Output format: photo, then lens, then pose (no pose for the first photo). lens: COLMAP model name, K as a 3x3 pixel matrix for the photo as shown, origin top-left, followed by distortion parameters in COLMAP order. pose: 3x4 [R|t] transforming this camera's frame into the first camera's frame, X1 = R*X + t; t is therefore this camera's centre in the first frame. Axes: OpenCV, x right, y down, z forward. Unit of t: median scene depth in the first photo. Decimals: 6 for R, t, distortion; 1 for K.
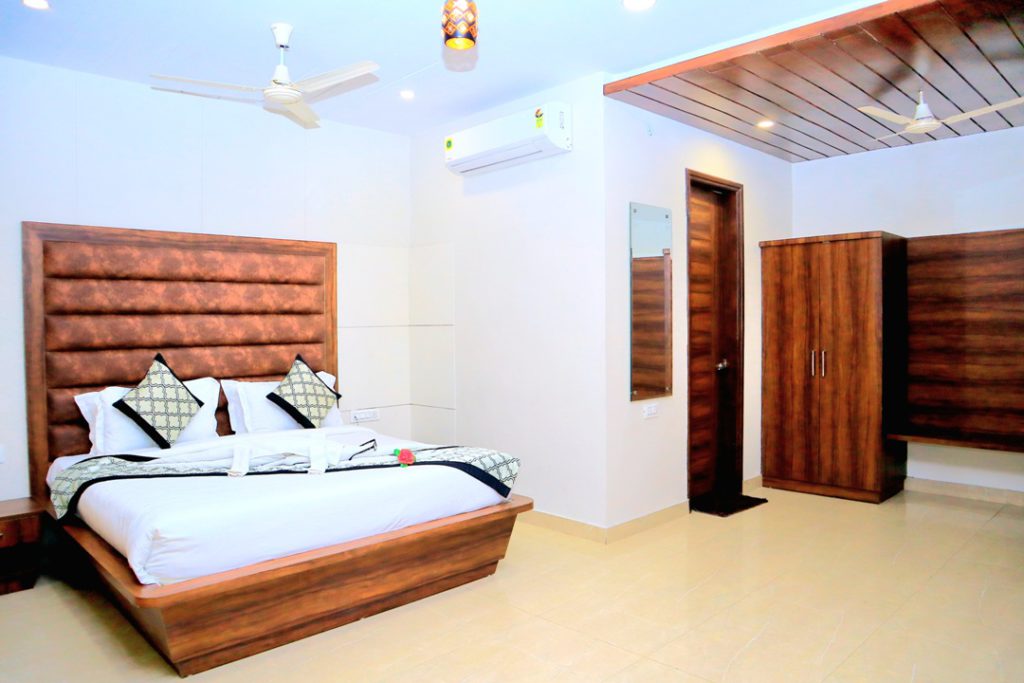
lens RADIAL K [[712.4, 0, 514.1], [0, 712.4, 343.0], [0, 0, 1]] dist [-0.123496, 0.080506]
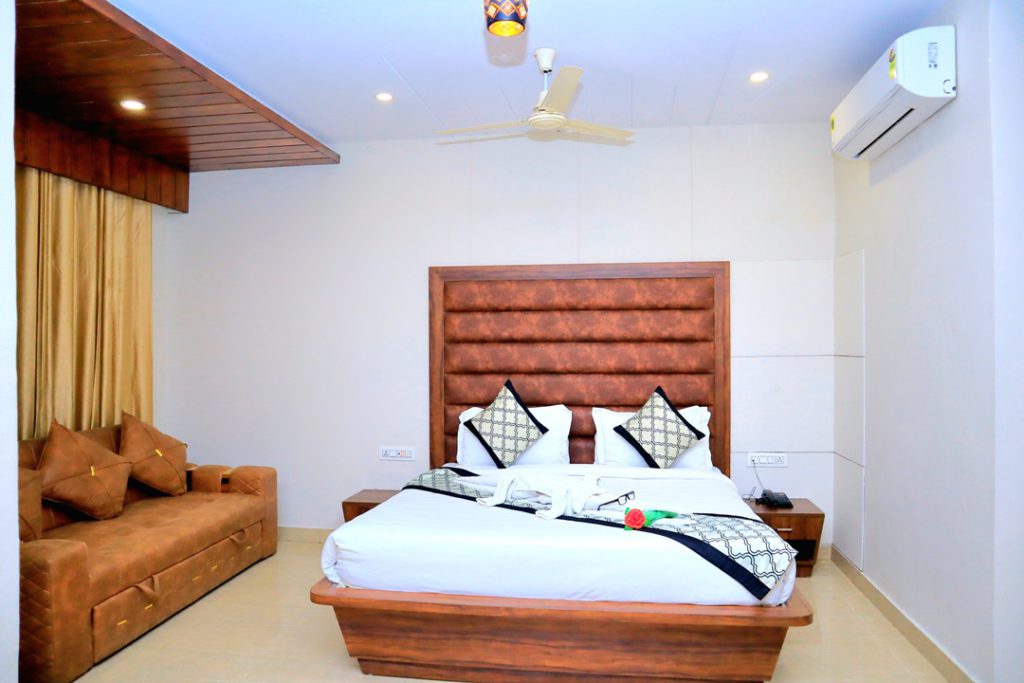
lens RADIAL K [[712.4, 0, 514.1], [0, 712.4, 343.0], [0, 0, 1]] dist [-0.123496, 0.080506]
pose [[0.604898, 0.005821, -0.796282, 0.370056], [-0.025021, 0.999618, -0.011700, -0.028943], [0.795910, 0.027001, 0.604813, 0.328889]]
